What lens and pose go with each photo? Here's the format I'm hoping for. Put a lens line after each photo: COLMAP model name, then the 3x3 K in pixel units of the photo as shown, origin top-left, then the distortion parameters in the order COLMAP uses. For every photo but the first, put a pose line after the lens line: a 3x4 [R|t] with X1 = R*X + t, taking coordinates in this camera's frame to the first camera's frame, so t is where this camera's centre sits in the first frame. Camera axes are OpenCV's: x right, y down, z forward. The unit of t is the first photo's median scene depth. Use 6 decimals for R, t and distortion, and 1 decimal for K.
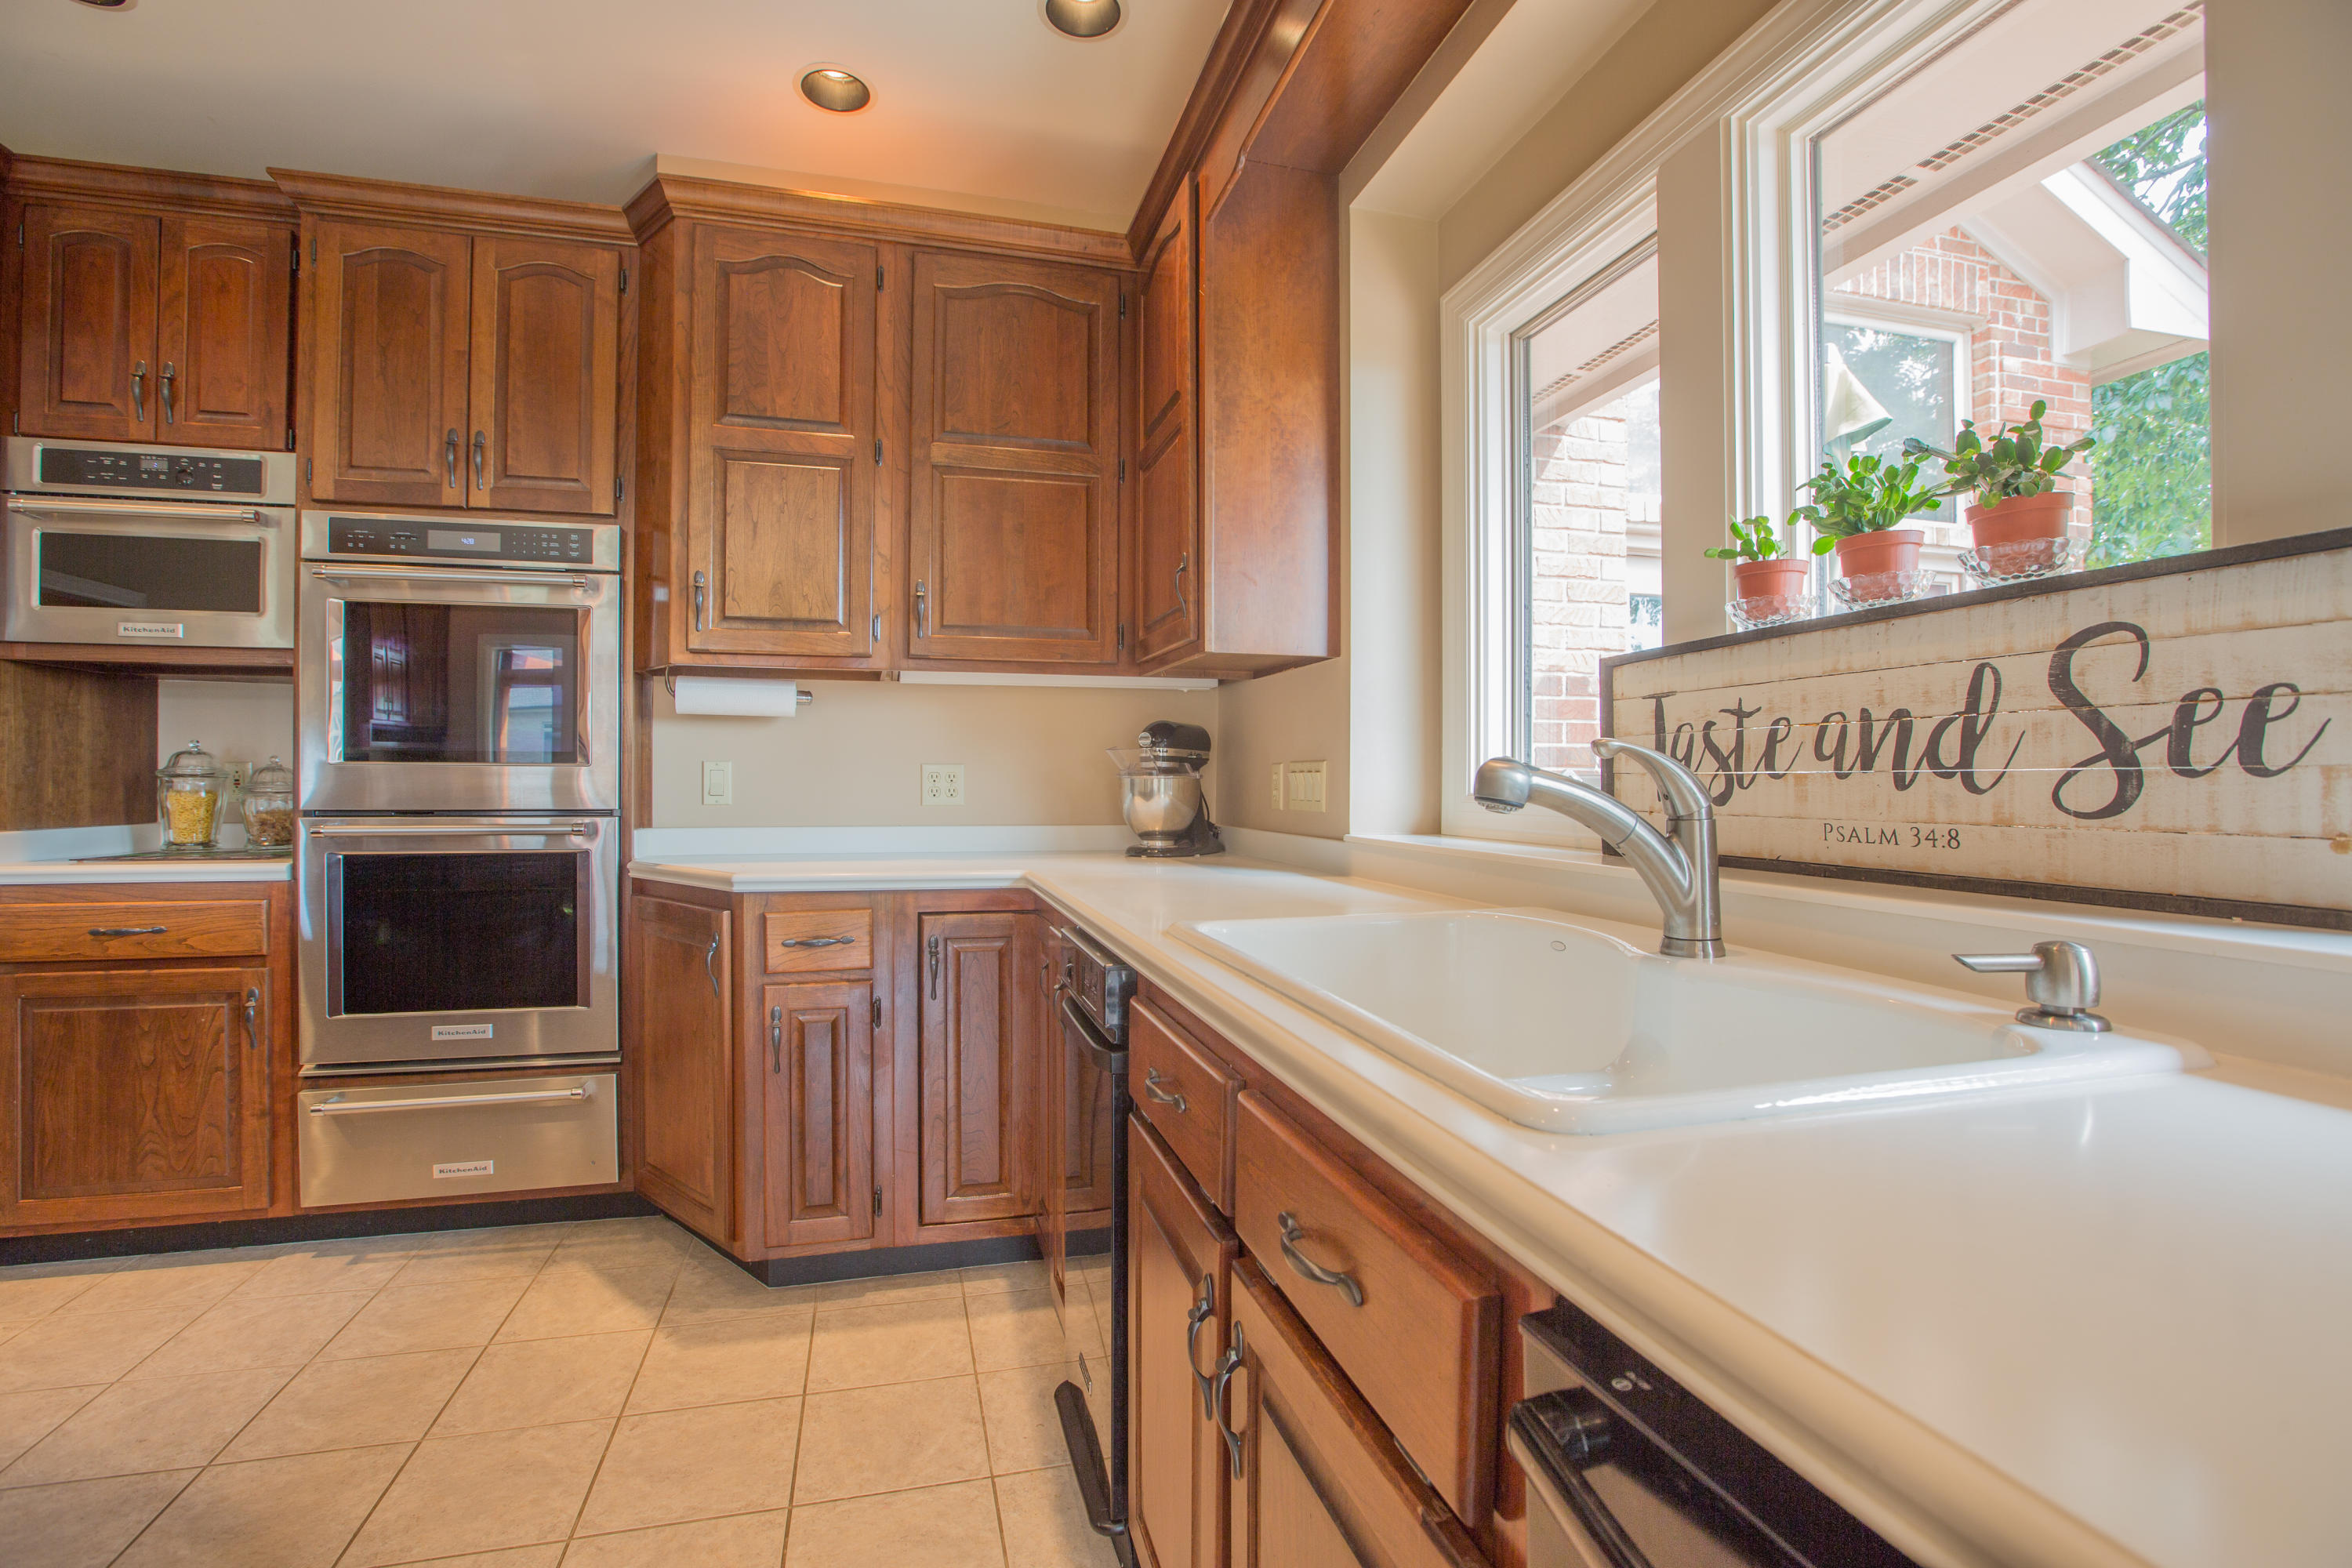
lens RADIAL K [[1086.2, 0, 1169.0], [0, 1086.2, 779.3], [0, 0, 1]] dist [-0.054058, 0.018840]
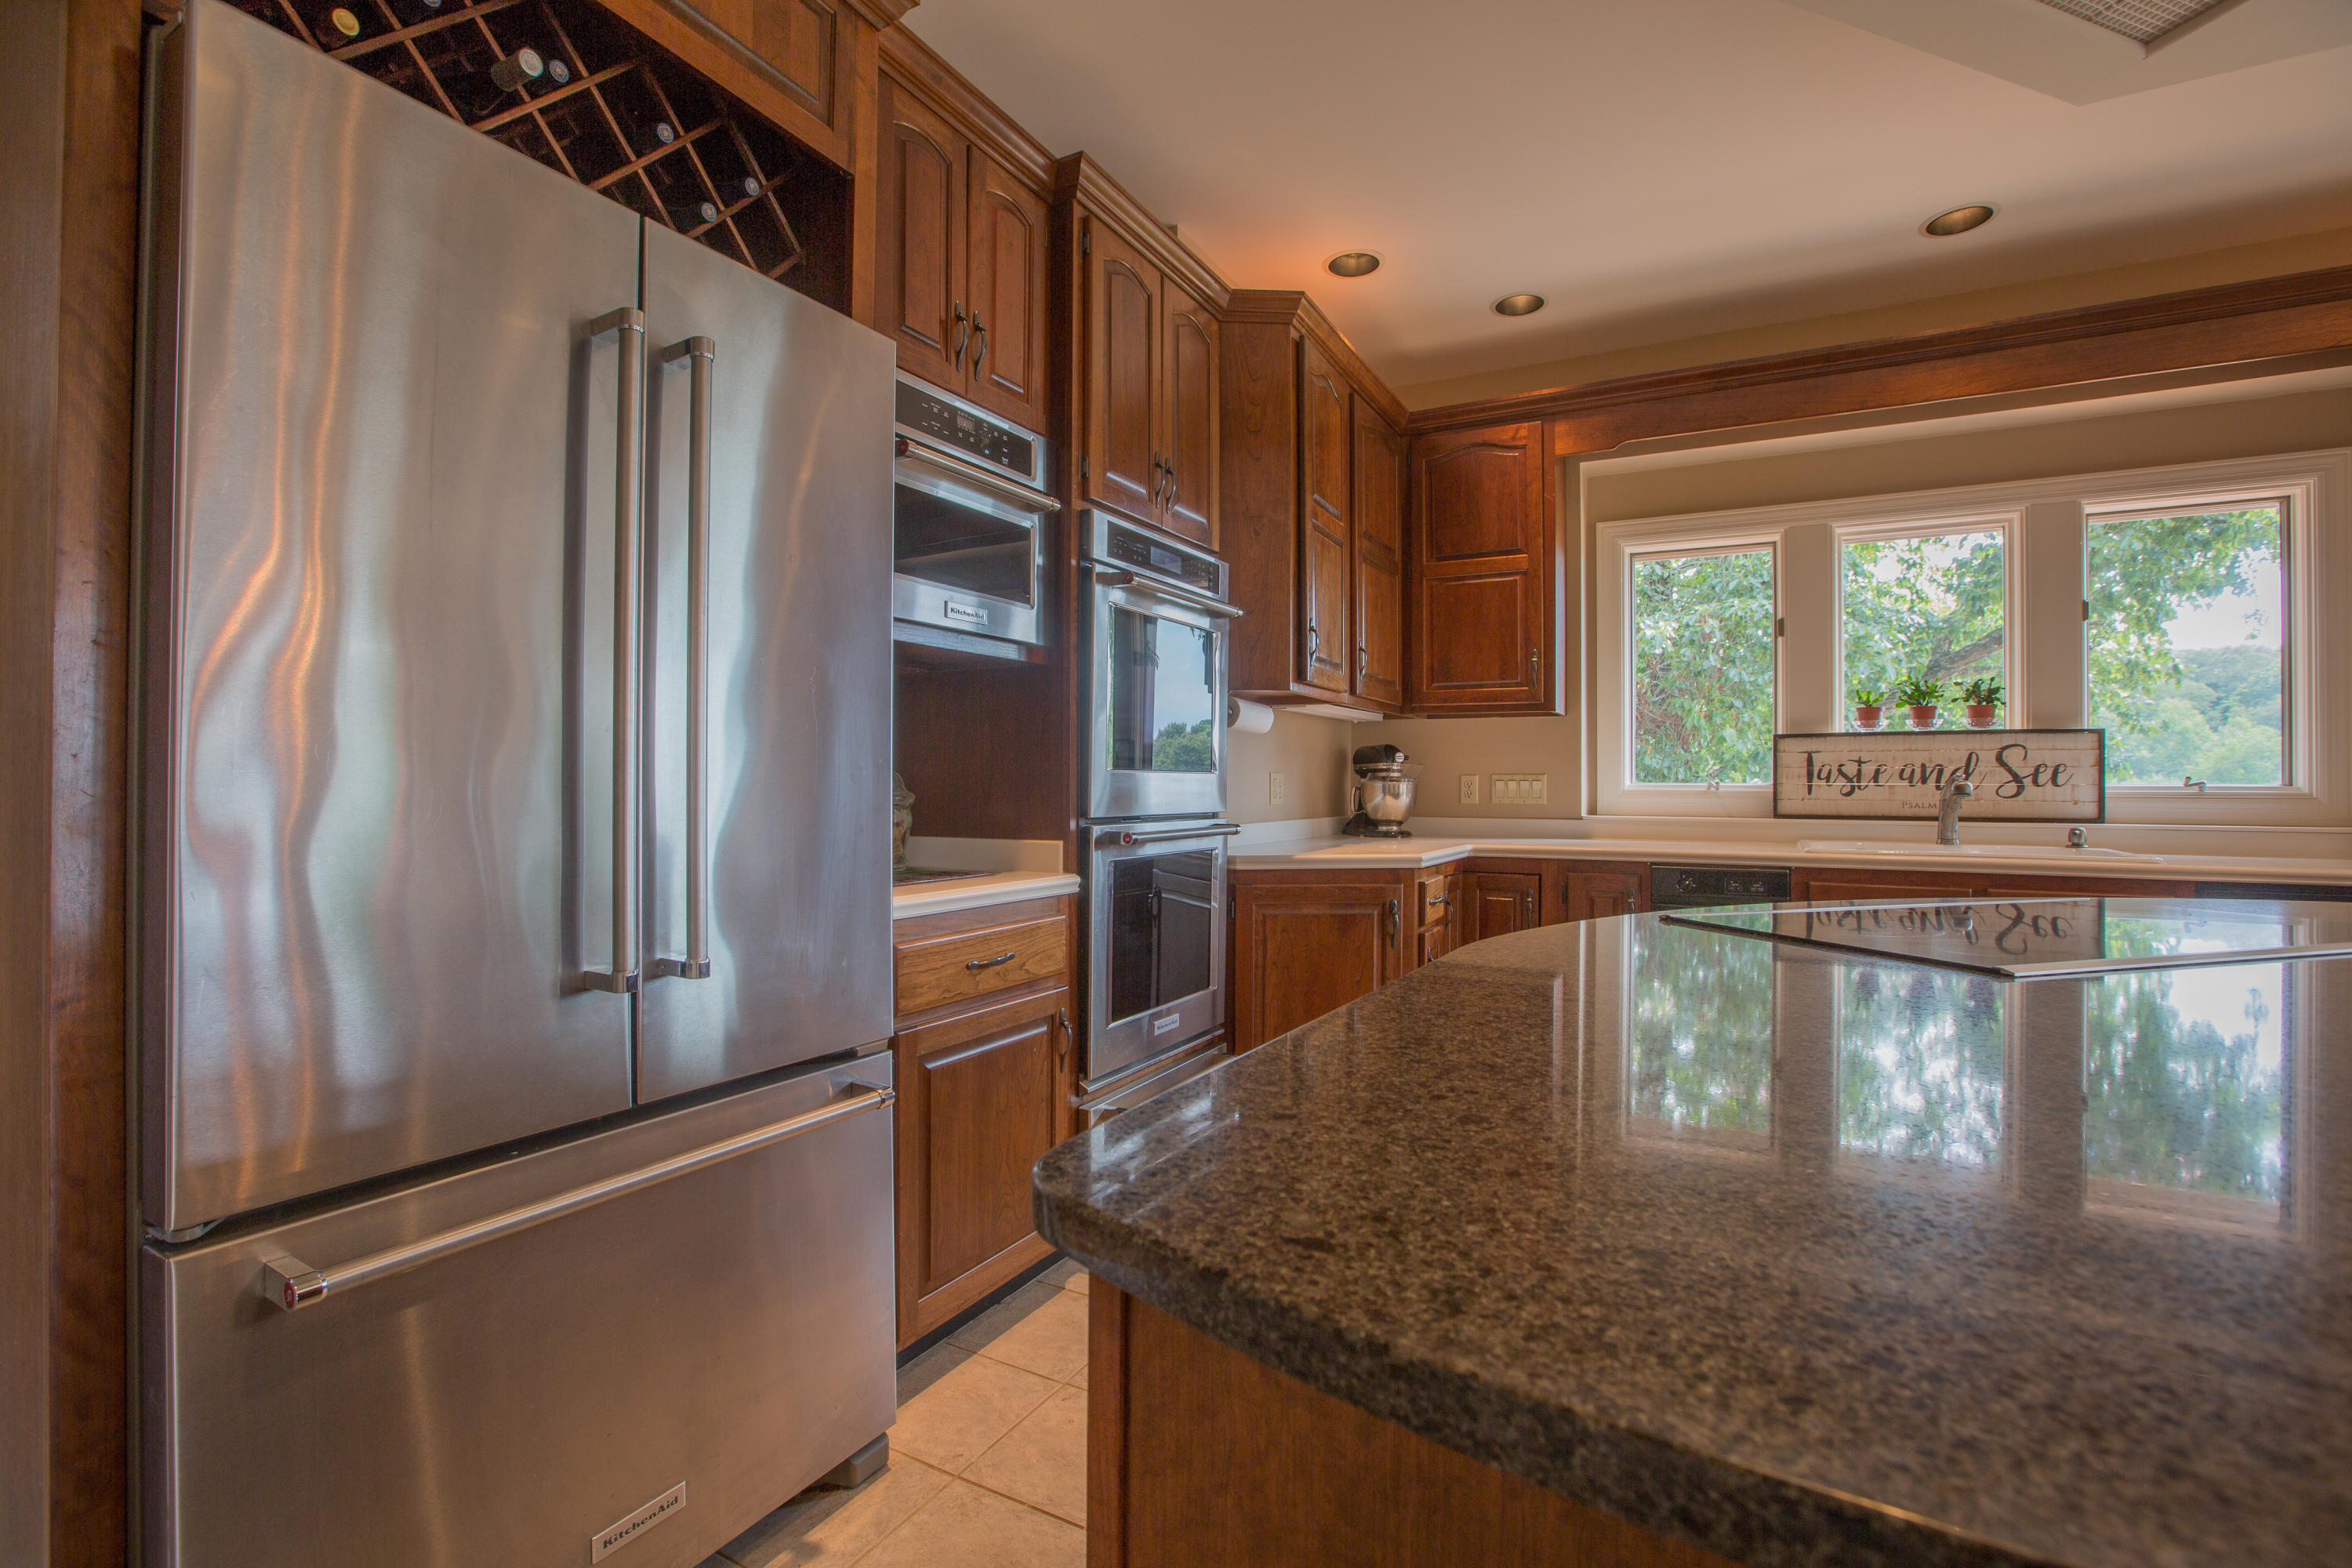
lens RADIAL K [[1086.2, 0, 1169.0], [0, 1086.2, 779.3], [0, 0, 1]] dist [-0.054058, 0.018840]
pose [[0.676770, 0.002559, 0.736190, -1.539011], [-0.003579, 0.999994, -0.000186, -0.006558], [-0.736186, -0.002509, 0.676775, 0.277166]]
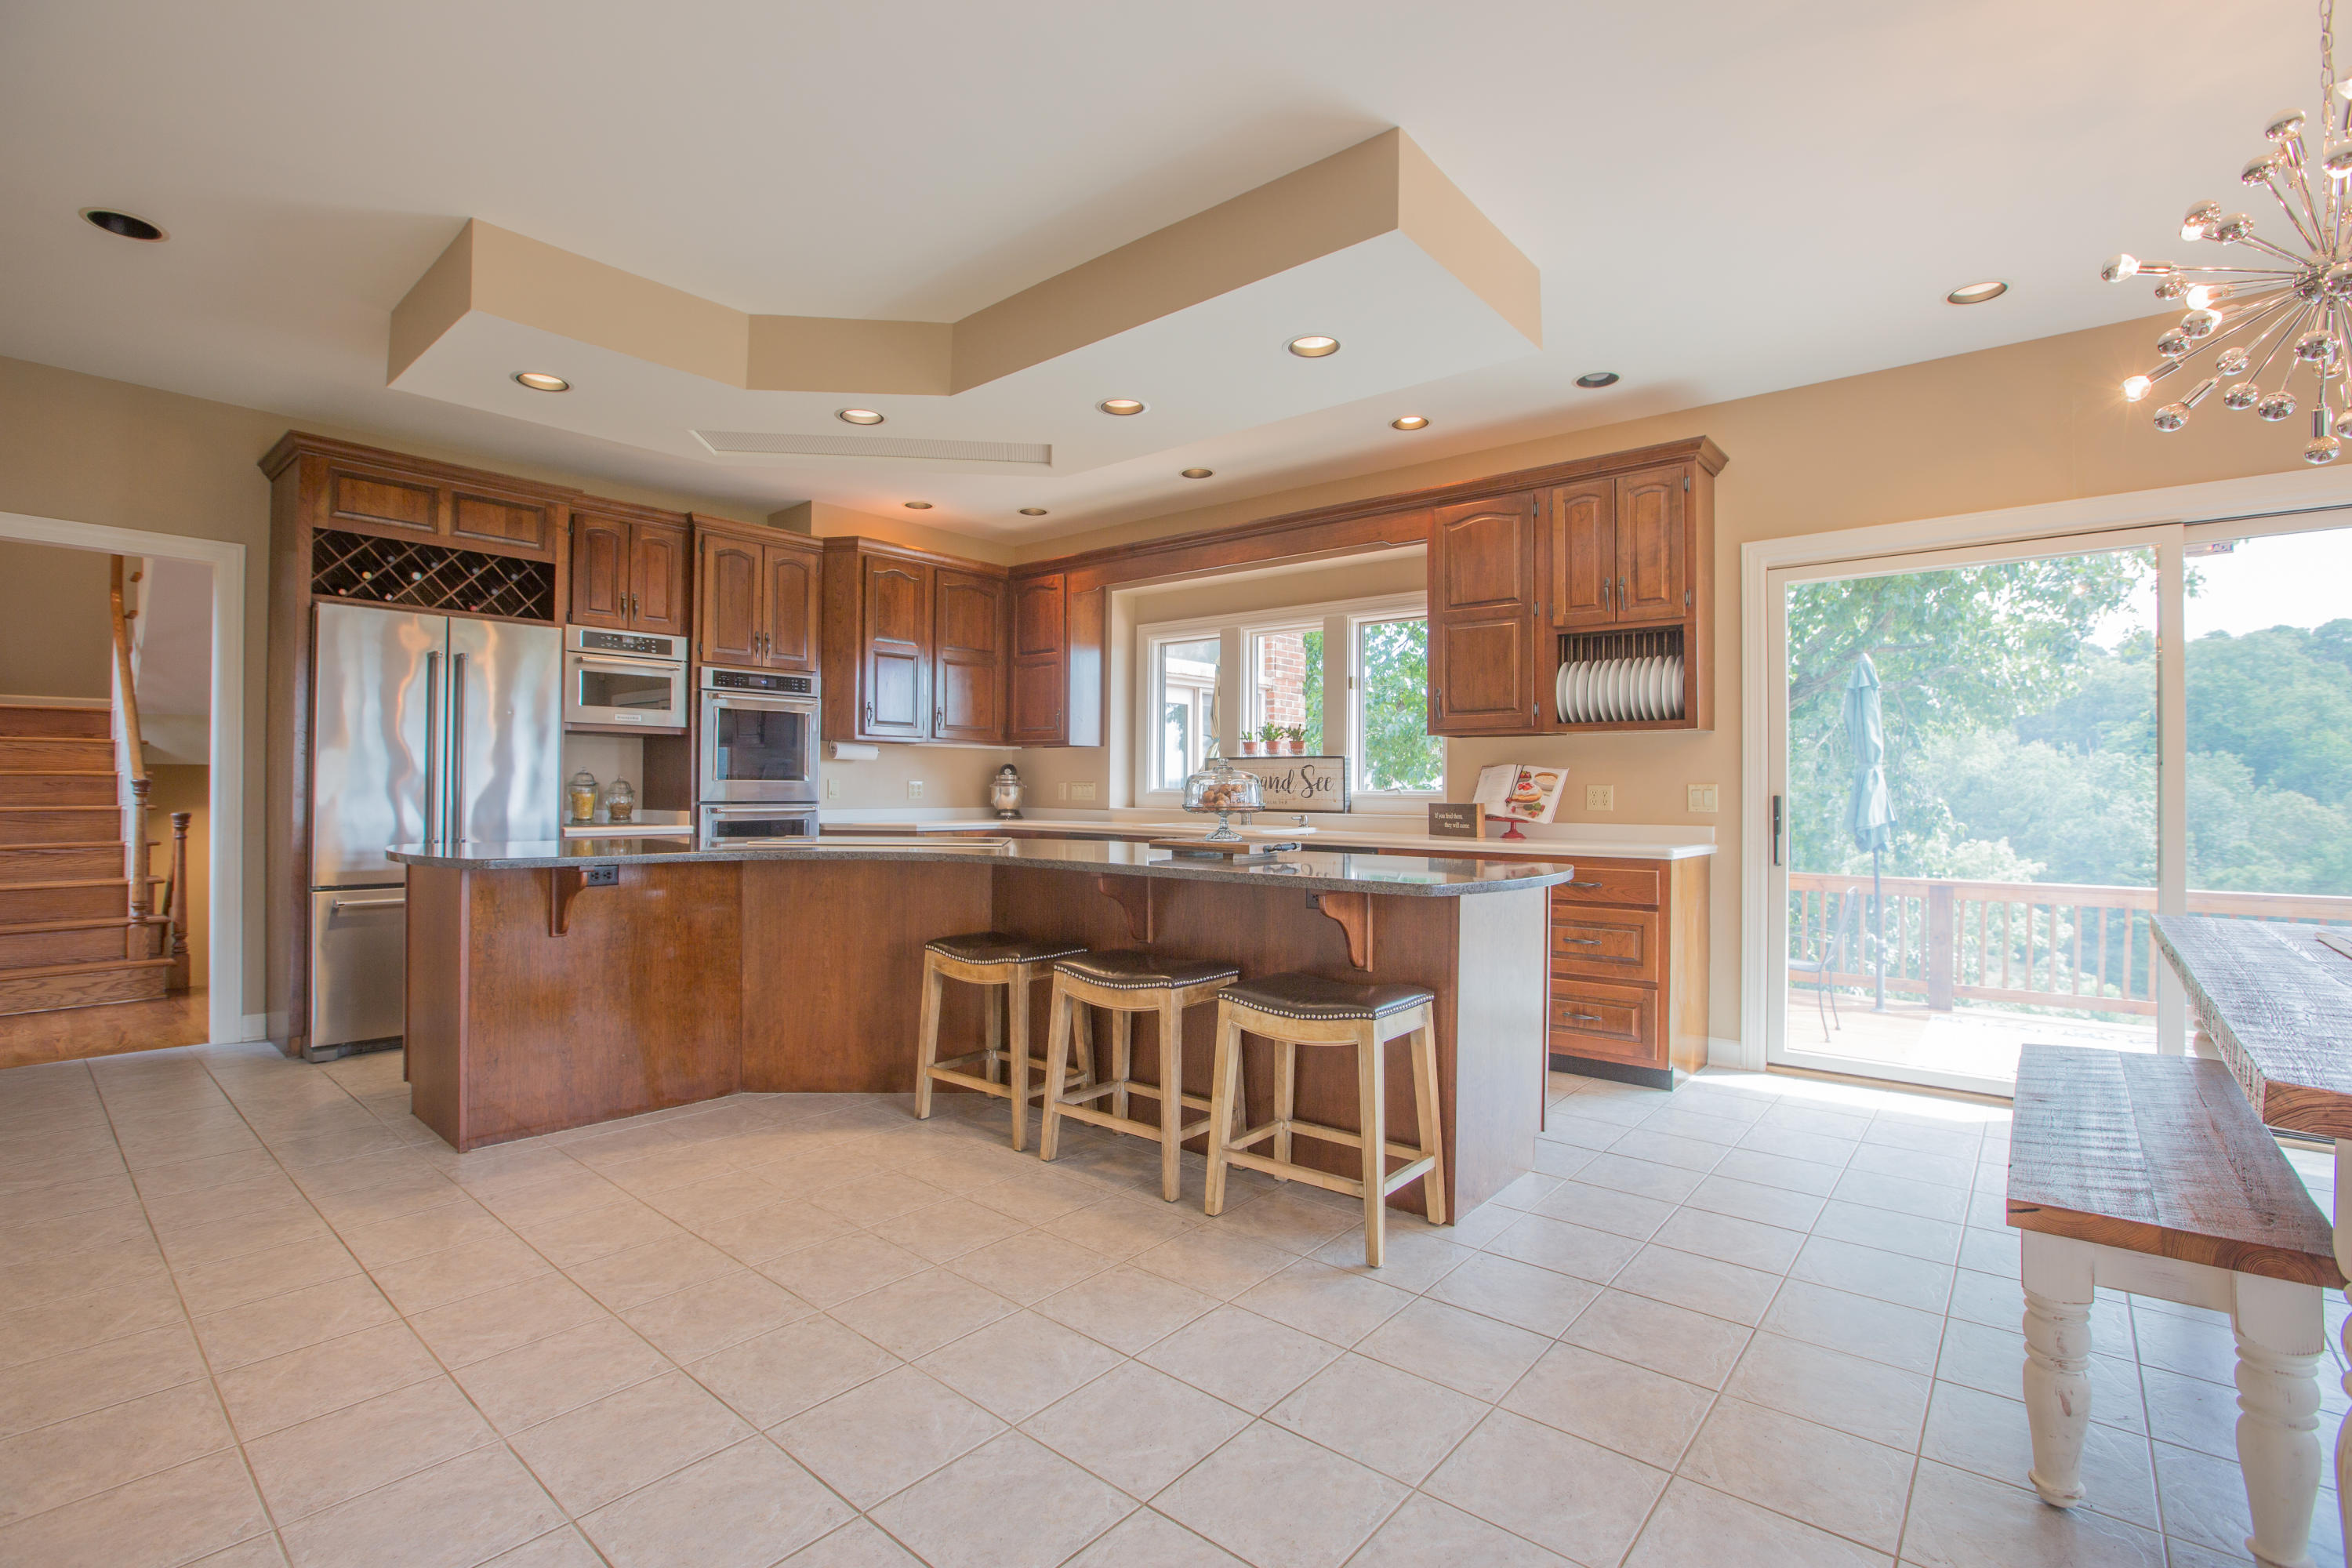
lens RADIAL K [[1086.2, 0, 1169.0], [0, 1086.2, 779.3], [0, 0, 1]] dist [-0.054058, 0.018840]
pose [[0.817255, 0.007436, 0.576228, -1.348238], [-0.007623, 0.999969, -0.002093, -0.019571], [-0.576226, -0.002682, 0.817286, -1.457981]]
